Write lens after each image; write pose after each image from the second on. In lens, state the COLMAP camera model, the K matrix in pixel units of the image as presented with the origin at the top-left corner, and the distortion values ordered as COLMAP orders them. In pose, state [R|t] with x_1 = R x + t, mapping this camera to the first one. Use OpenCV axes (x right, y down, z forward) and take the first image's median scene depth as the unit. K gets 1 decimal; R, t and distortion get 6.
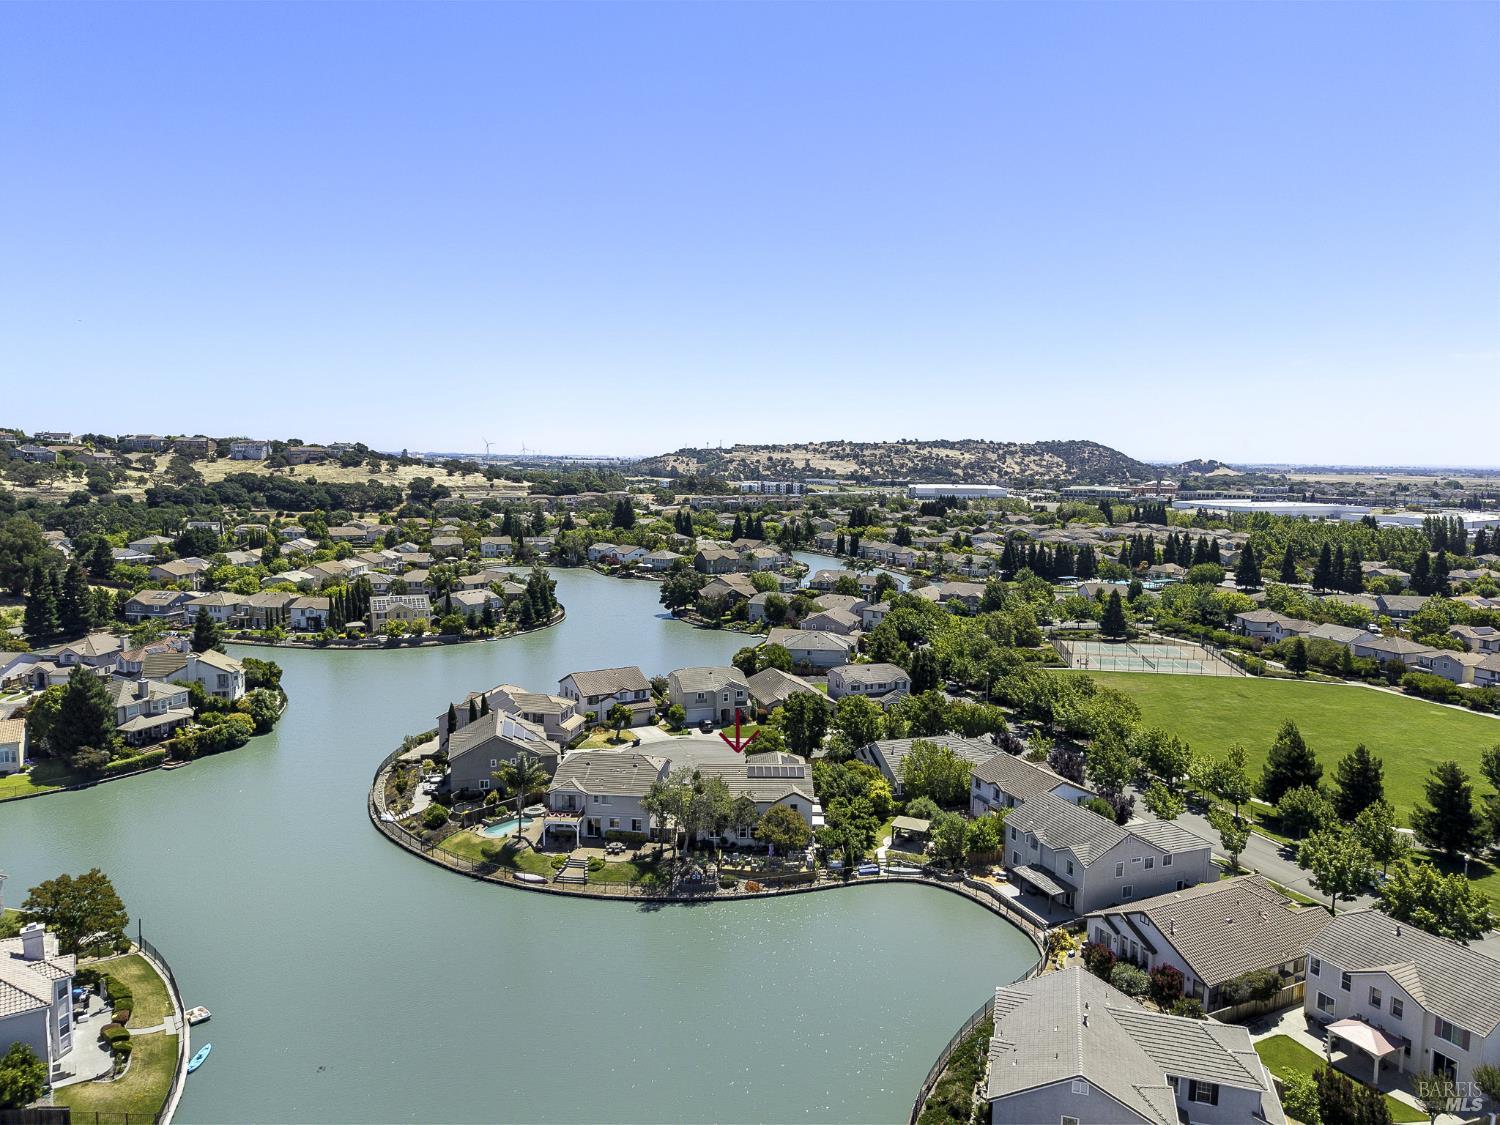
lens RADIAL K [[1002.2, 0, 750.0], [0, 1002.2, 562.5], [0, 0, 1]] dist [0.085939, -0.126482]
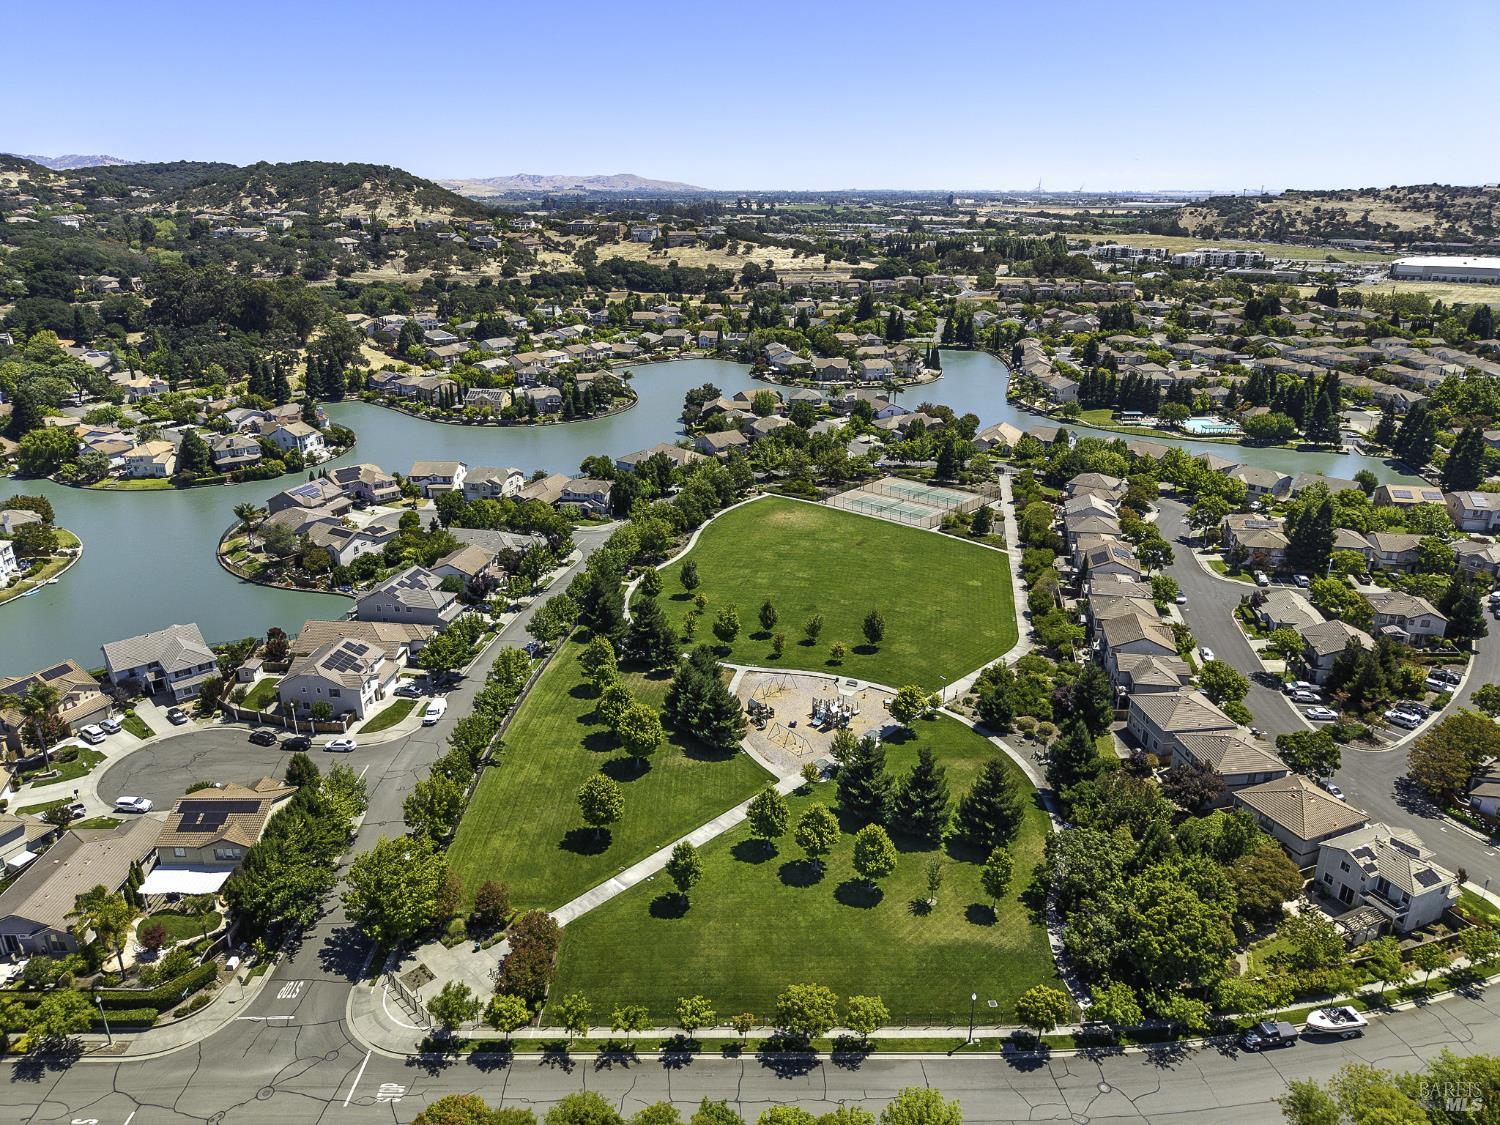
lens RADIAL K [[1011.6, 0, 750.0], [0, 1011.6, 562.5], [0, 0, 1]] dist [0.005014, 0.001195]
pose [[0.851258, 0.173139, -0.495362, 1.695799], [-0.047038, 0.965376, 0.256585, -0.269493], [0.522635, -0.195119, 0.829928, -0.181900]]
